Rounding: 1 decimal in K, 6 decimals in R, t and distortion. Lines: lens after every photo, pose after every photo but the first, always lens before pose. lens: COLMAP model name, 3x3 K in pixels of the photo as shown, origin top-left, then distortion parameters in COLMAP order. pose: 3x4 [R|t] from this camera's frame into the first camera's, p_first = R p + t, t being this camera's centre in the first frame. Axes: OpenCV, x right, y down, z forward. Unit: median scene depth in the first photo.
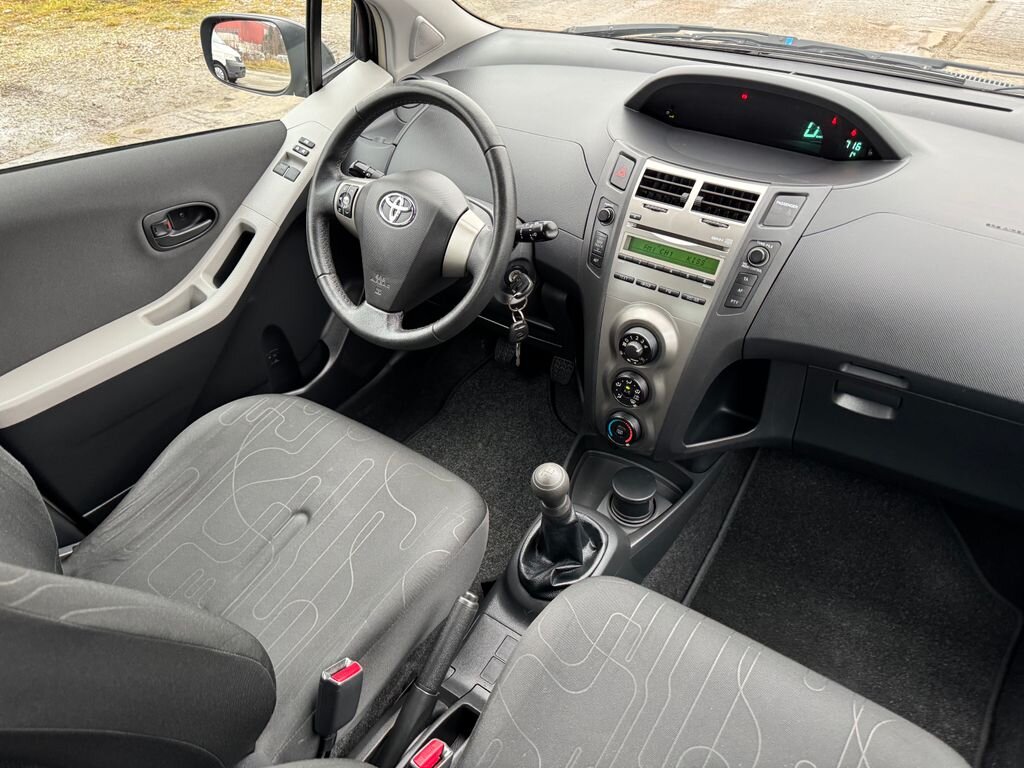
lens RADIAL K [[702.8, 0, 520.8], [0, 702.8, 392.8], [0, 0, 1]] dist [0.092066, -0.106216]
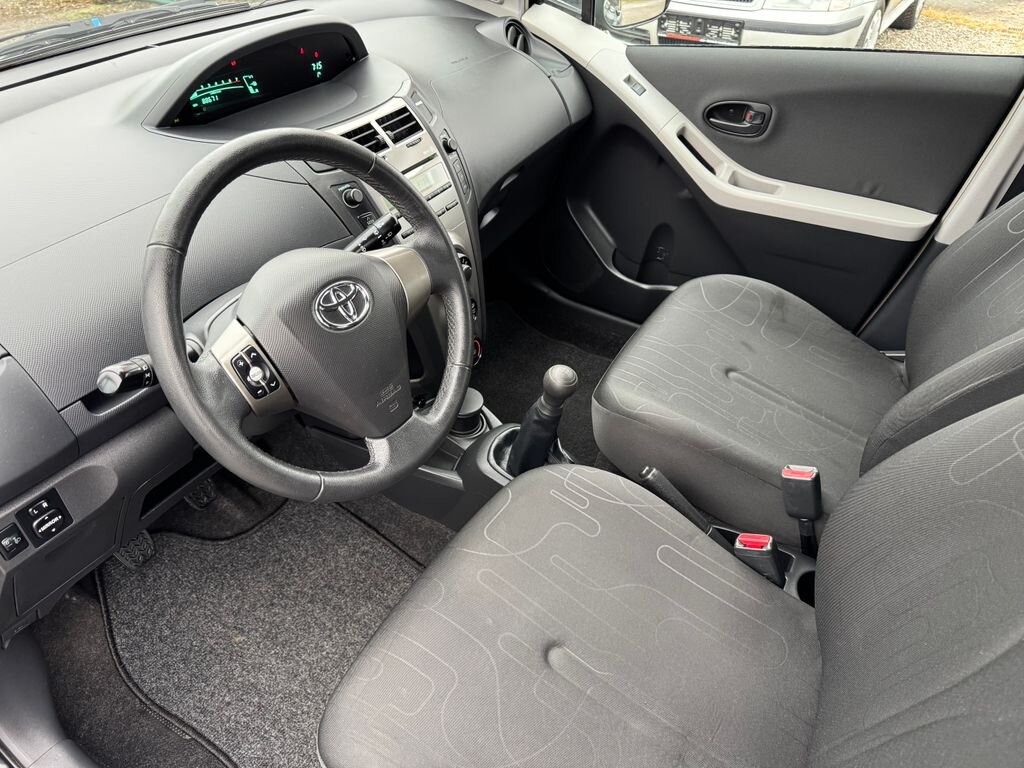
lens RADIAL K [[724.5, 0, 512.0], [0, 724.5, 384.0], [0, 0, 1]] dist [0.044577, -0.069700]
pose [[-0.066695, -0.623396, 0.779057, -0.774098], [0.605169, 0.595513, 0.528333, -0.476391], [-0.793299, 0.506698, 0.337542, 0.634535]]
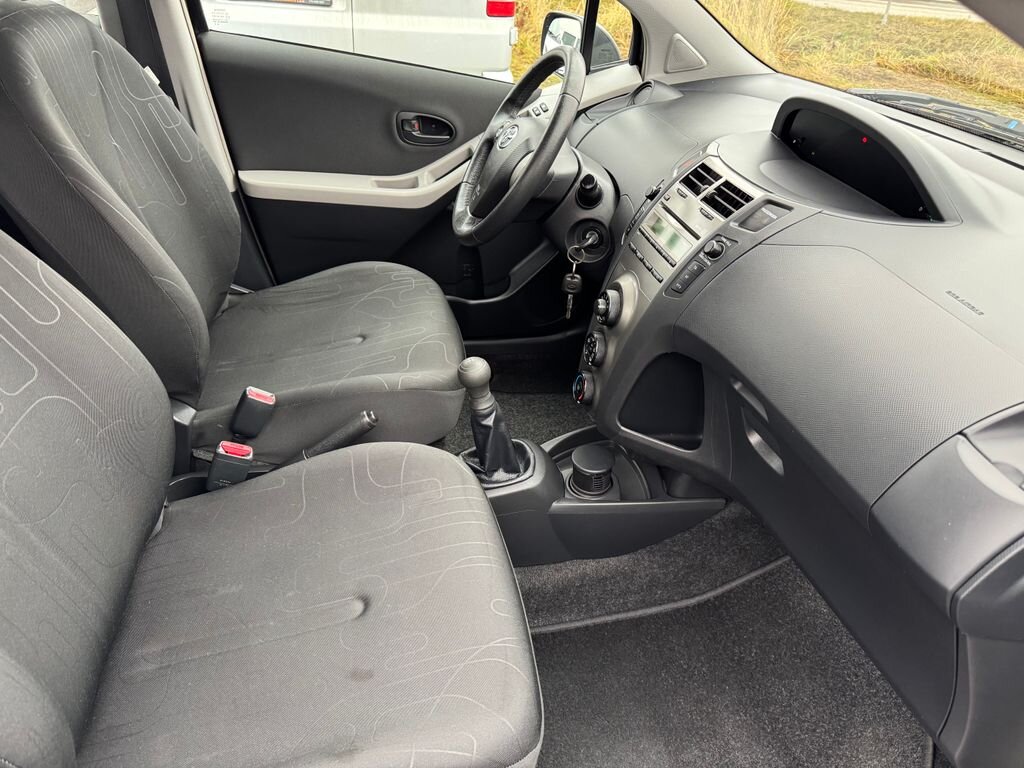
lens RADIAL K [[702.8, 0, 520.8], [0, 702.8, 392.8], [0, 0, 1]] dist [0.092066, -0.106216]
pose [[0.720890, 0.431645, -0.542219, 0.683066], [-0.497172, 0.867156, 0.029319, 0.078537], [0.482844, 0.248440, 0.839726, 0.075919]]
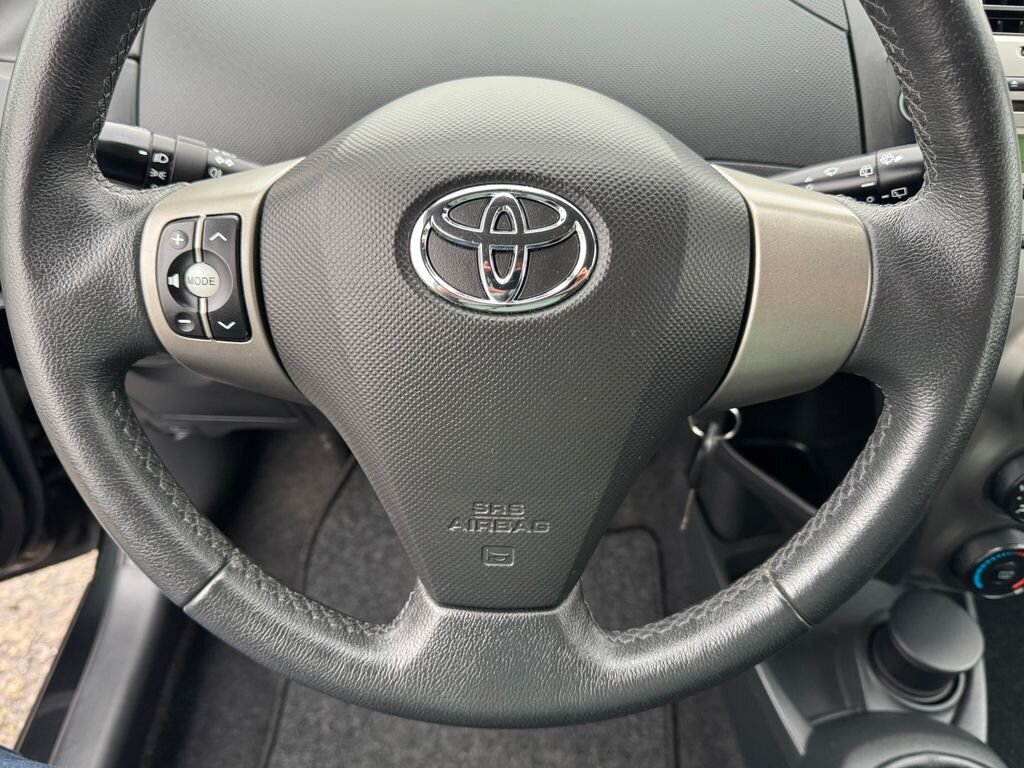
lens RADIAL K [[786.5, 0, 525.3], [0, 786.5, 357.3], [0, 0, 1]] dist [0.026537, 0.001941]
pose [[0.811193, -0.353776, 0.465627, -0.300429], [0.336217, 0.933636, 0.123621, -0.244894], [-0.478460, 0.056272, 0.876305, 0.727207]]
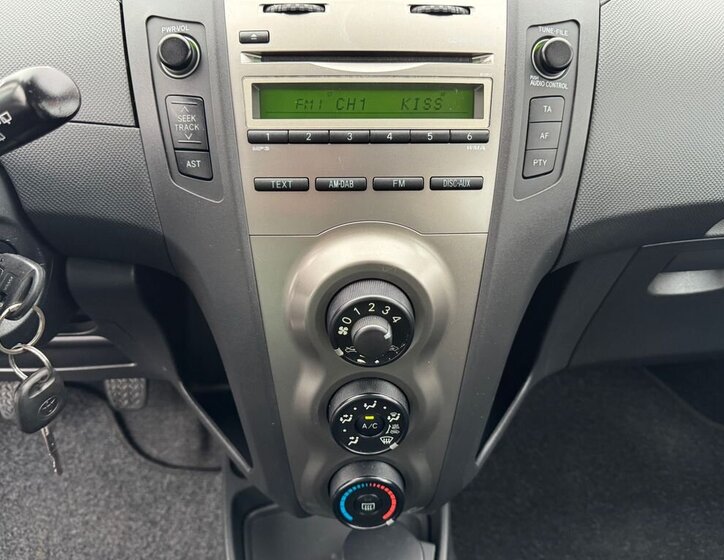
lens RADIAL K [[573.5, 0, 359.3], [0, 573.5, 279.7], [0, 0, 1]] dist [0.079263, -0.141133]
pose [[0.798275, -0.332744, 0.502034, -0.006390], [0.362807, 0.930998, 0.040164, -0.105048], [-0.480758, 0.150080, 0.863915, 0.676619]]
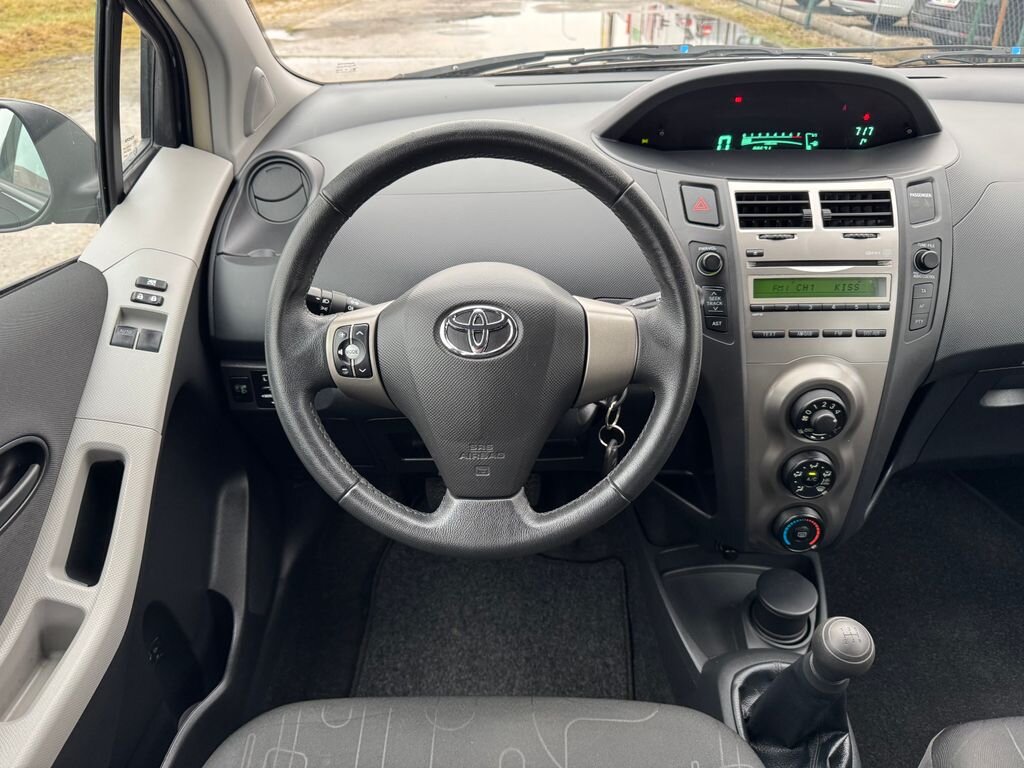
lens RADIAL K [[724.5, 0, 512.0], [0, 724.5, 384.0], [0, 0, 1]] dist [0.044577, -0.069700]
pose [[0.834700, -0.305021, 0.458517, -0.428475], [0.357936, 0.933239, -0.030776, -0.182764], [-0.418519, 0.189808, 0.888153, 0.439607]]
